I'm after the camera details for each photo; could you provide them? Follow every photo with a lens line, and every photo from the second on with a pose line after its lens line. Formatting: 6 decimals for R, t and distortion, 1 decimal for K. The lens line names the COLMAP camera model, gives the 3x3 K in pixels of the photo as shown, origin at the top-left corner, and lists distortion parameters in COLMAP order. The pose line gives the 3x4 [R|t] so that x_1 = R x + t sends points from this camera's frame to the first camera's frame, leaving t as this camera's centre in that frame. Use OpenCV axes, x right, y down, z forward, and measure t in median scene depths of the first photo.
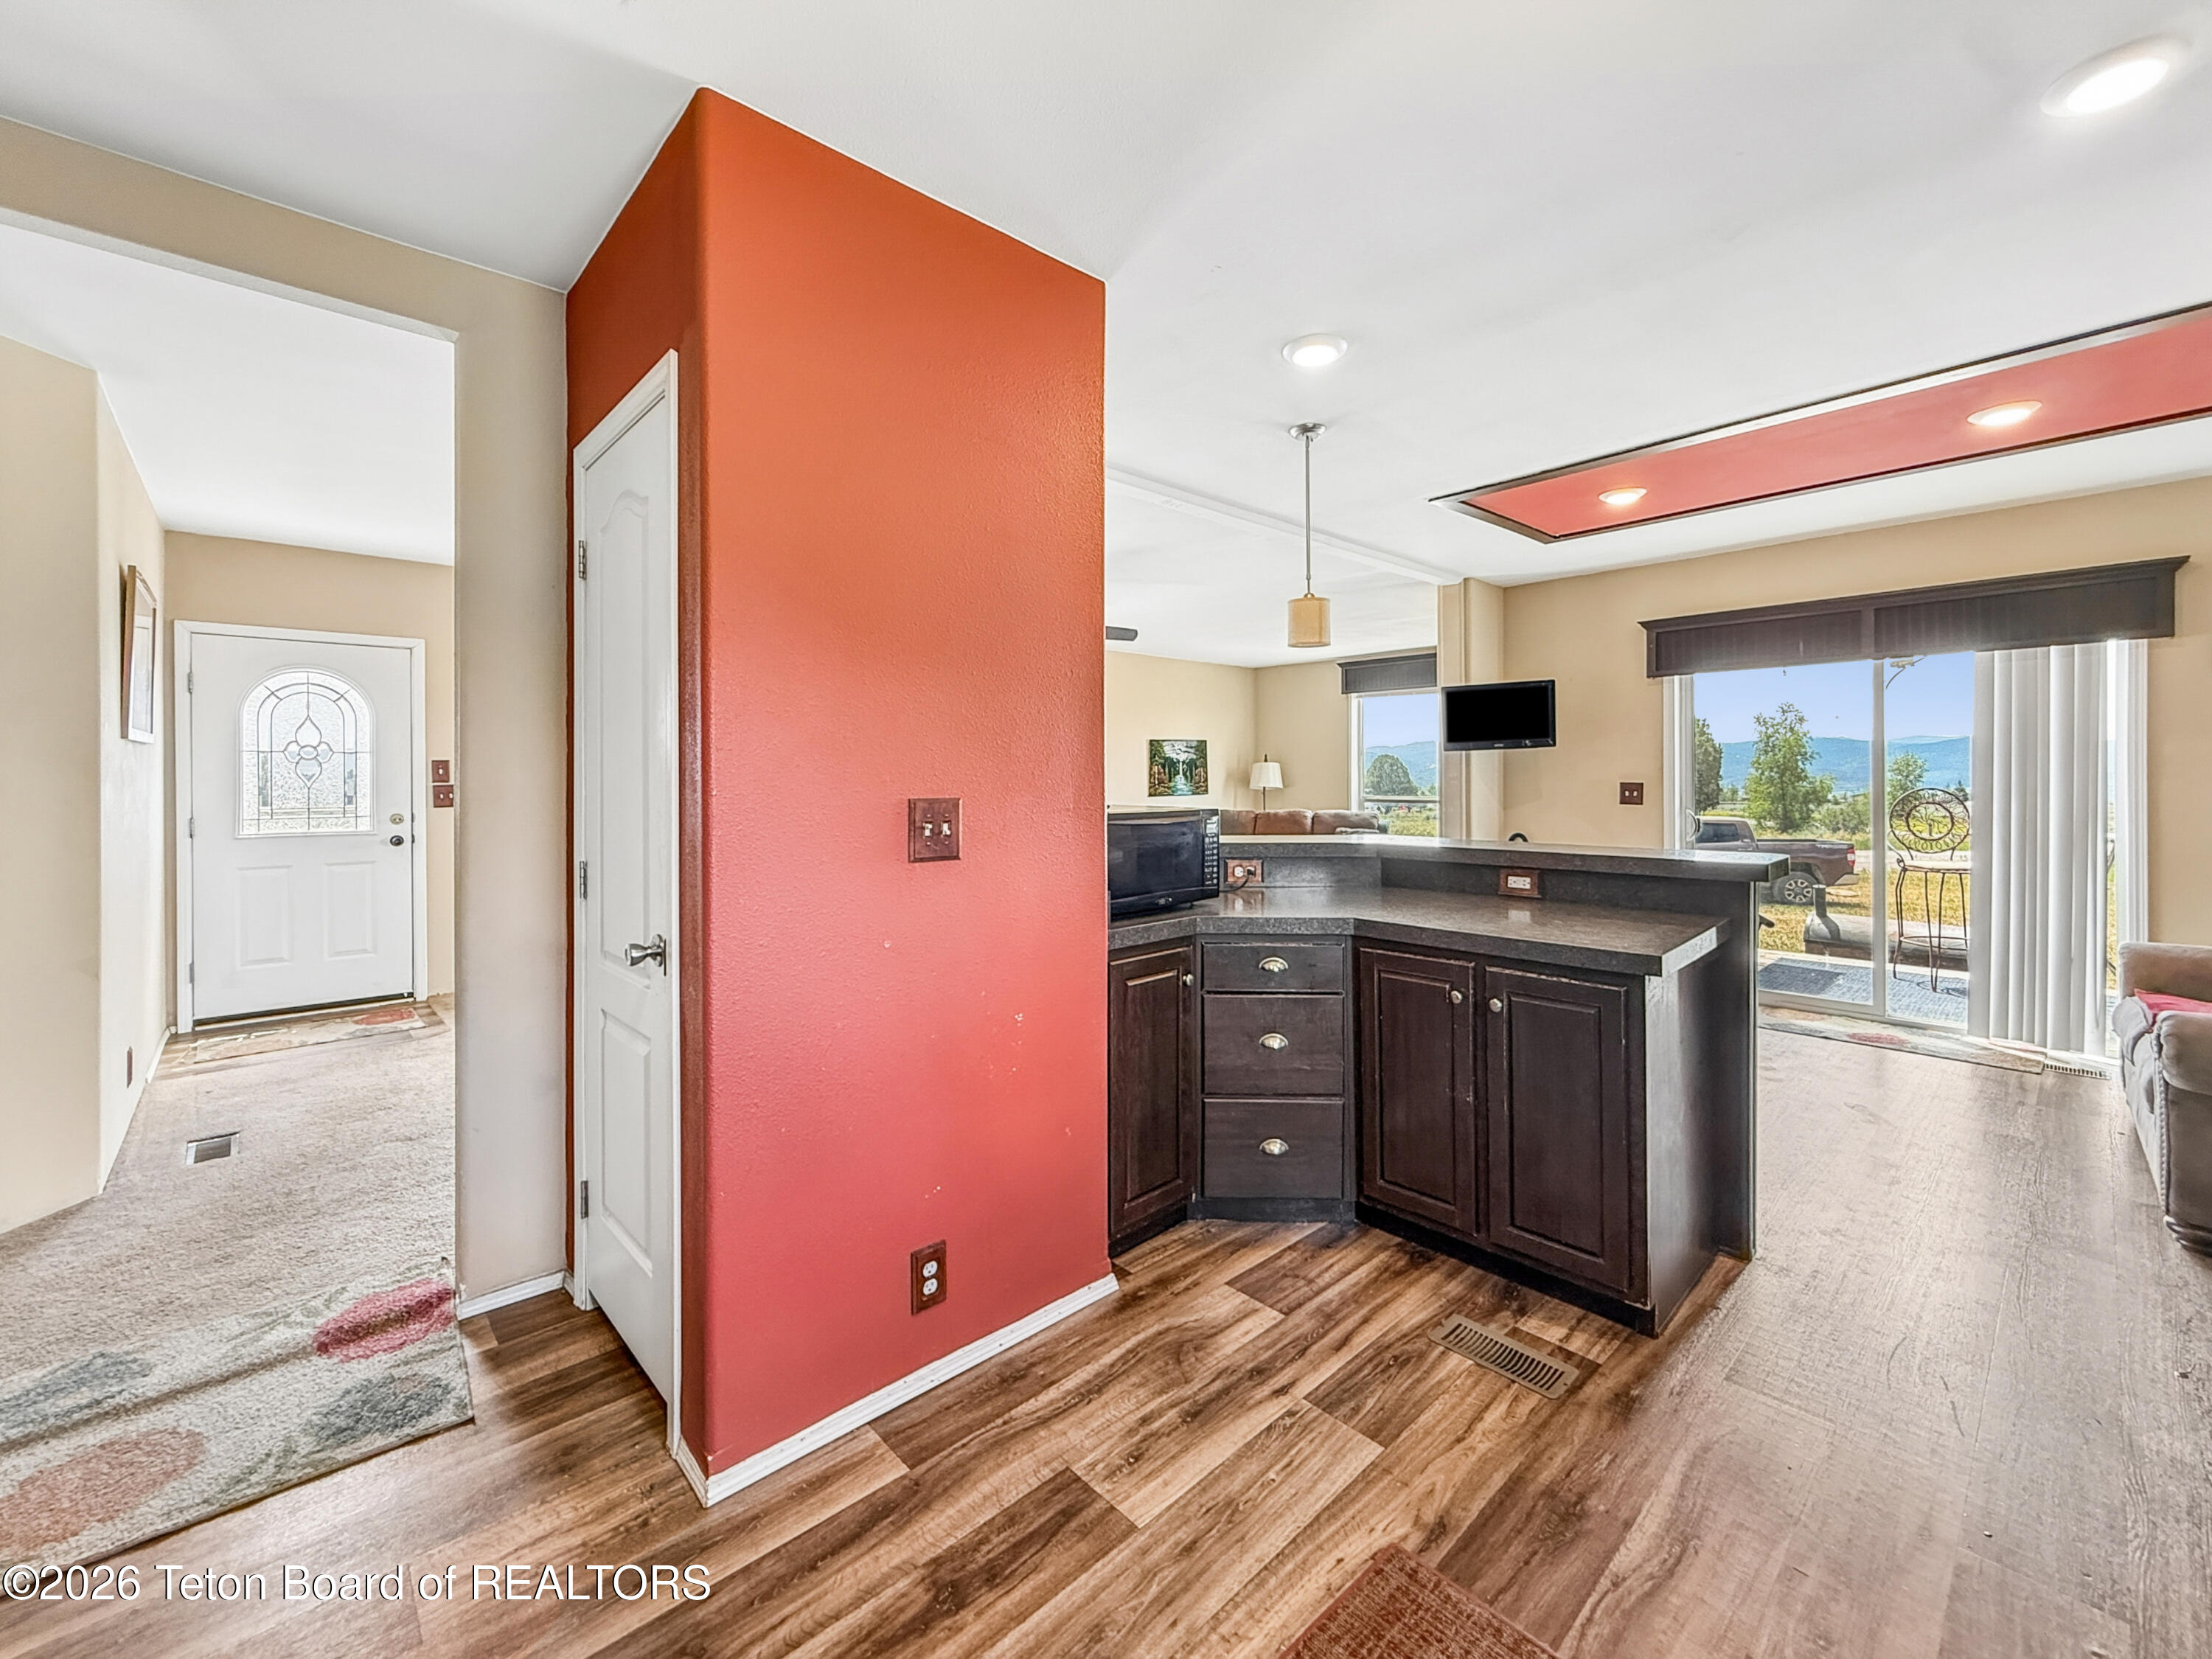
lens RADIAL K [[907.7, 0, 1140.0], [0, 907.7, 780.1], [0, 0, 1]] dist [0.002185, 0.002653]
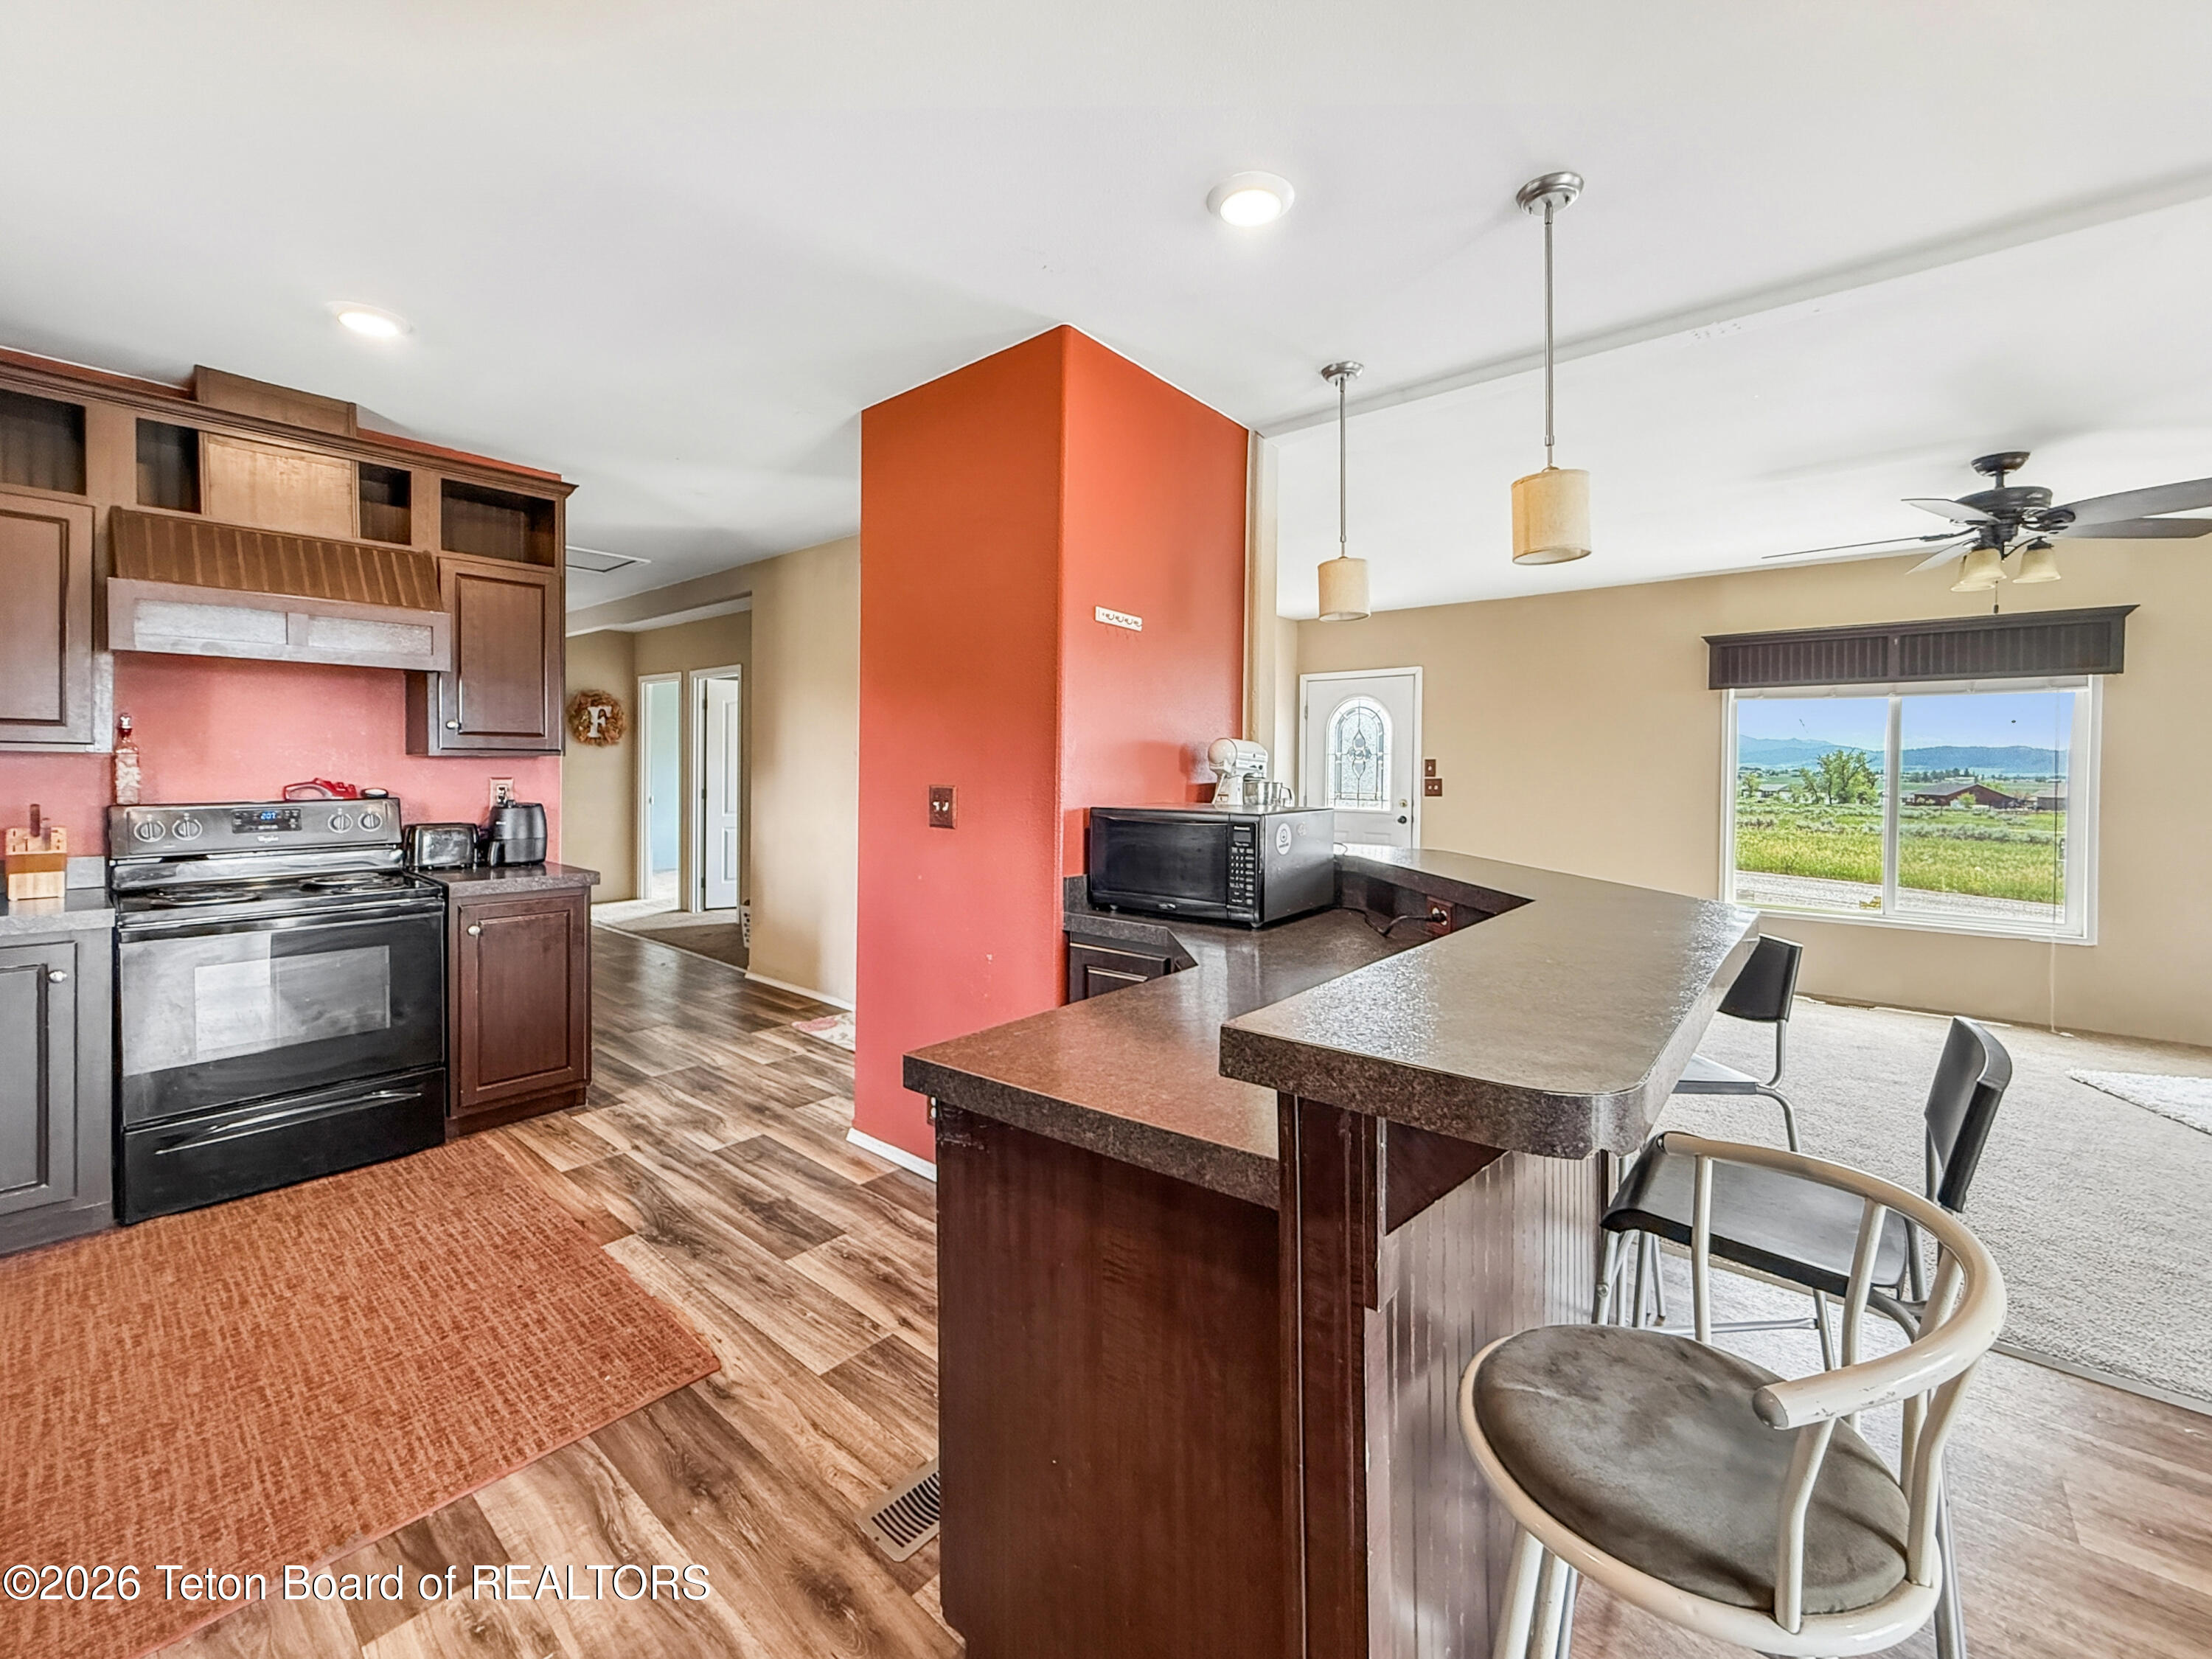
lens RADIAL K [[907.7, 0, 1093.3], [0, 907.7, 776.9], [0, 0, 1]] dist [0.002185, 0.002653]
pose [[0.099973, 0.011689, -0.994922, 1.451573], [-0.011620, 0.999877, 0.010580, -0.015831], [0.994922, 0.010503, 0.100096, 1.256555]]
